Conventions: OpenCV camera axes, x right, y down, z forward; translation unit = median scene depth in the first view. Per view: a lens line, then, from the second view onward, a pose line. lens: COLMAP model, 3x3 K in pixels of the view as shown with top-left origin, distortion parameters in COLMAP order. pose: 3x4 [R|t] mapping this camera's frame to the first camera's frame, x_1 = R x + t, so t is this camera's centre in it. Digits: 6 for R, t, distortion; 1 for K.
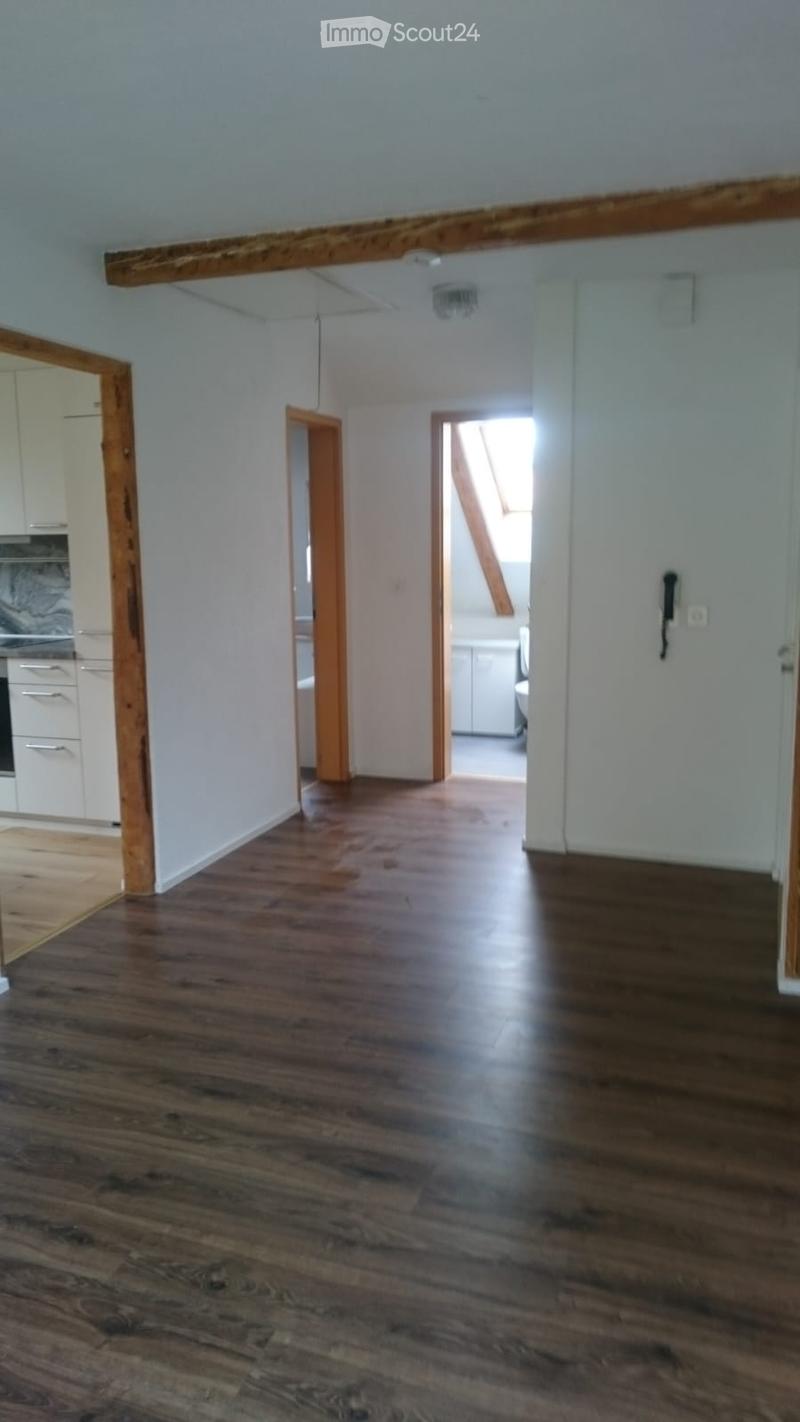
lens RADIAL K [[1049.8, 0, 376.5], [0, 1049.8, 704.3], [0, 0, 1]] dist [0.023583, -0.052887]
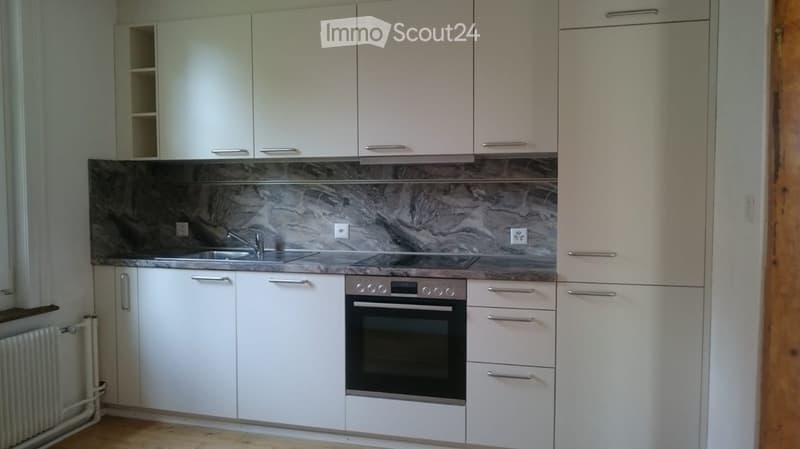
lens RADIAL K [[591.1, 0, 383.6], [0, 591.1, 208.7], [0, 0, 1]] dist [-0.000274, 0.000174]
pose [[0.997291, 0.005324, 0.073367, -0.423176], [0.003303, 0.993131, -0.116958, -0.040996], [-0.073486, 0.116883, 0.990423, 0.422210]]
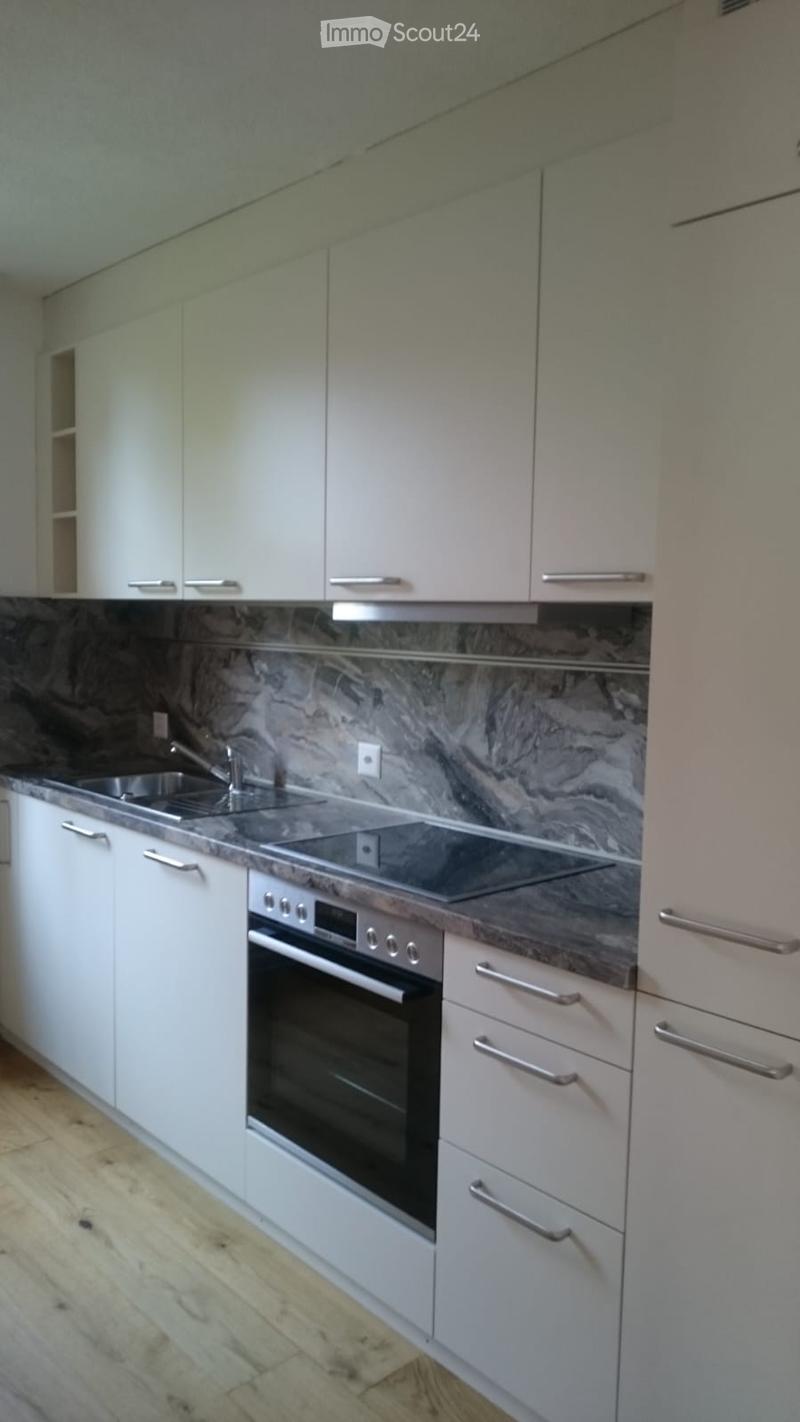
lens RADIAL K [[1050.7, 0, 371.0], [0, 1050.7, 708.8], [0, 0, 1]] dist [-0.000274, 0.000174]
pose [[0.887035, 0.074702, -0.455618, -0.192414], [-0.106755, 0.993267, -0.044986, -0.092265], [0.449190, 0.088544, 0.889038, 0.591729]]
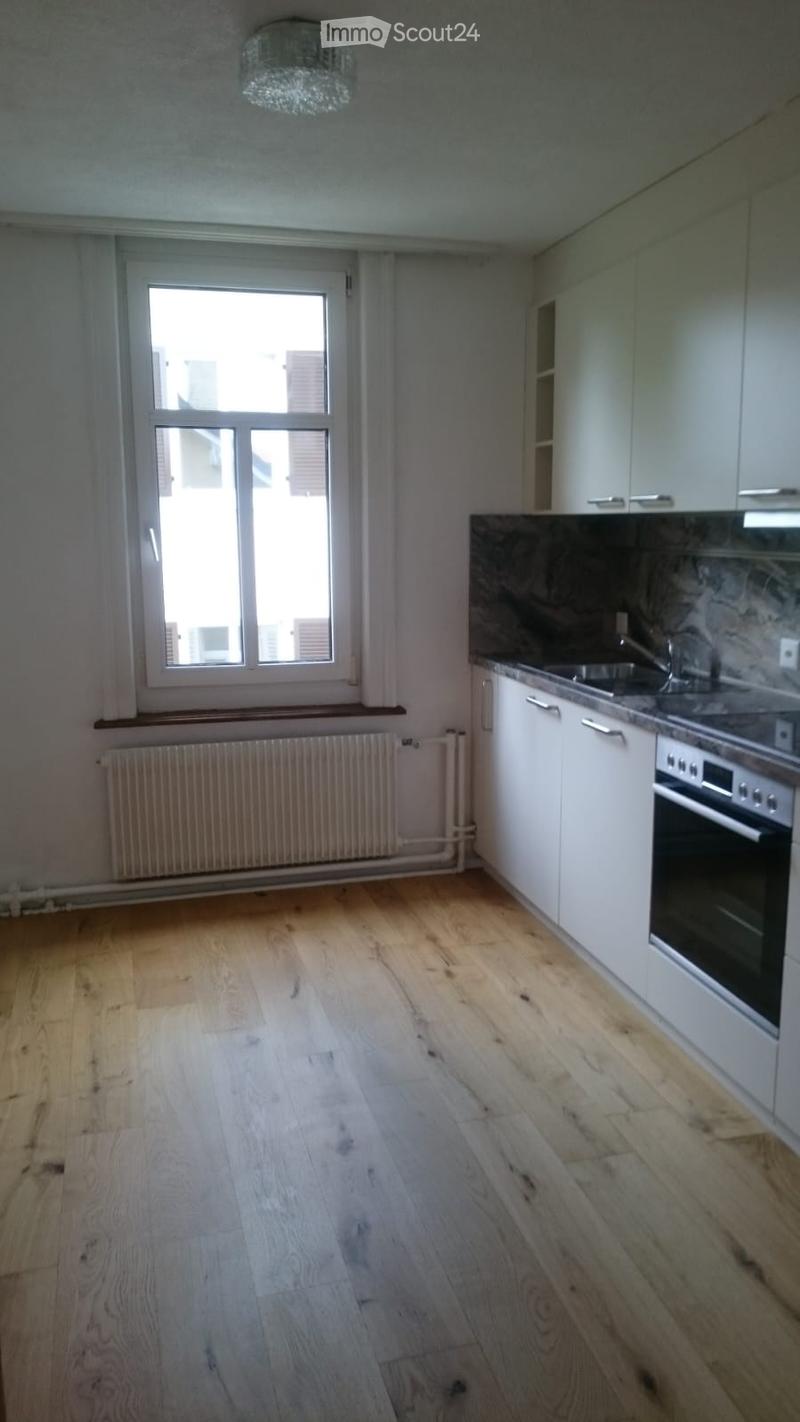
lens RADIAL K [[1049.8, 0, 376.5], [0, 1049.8, 704.3], [0, 0, 1]] dist [0.023583, -0.052887]
pose [[0.567649, 0.151774, -0.809160, -0.088264], [-0.134498, 0.986751, 0.090730, -0.085320], [0.812210, 0.057327, 0.580542, 0.539047]]
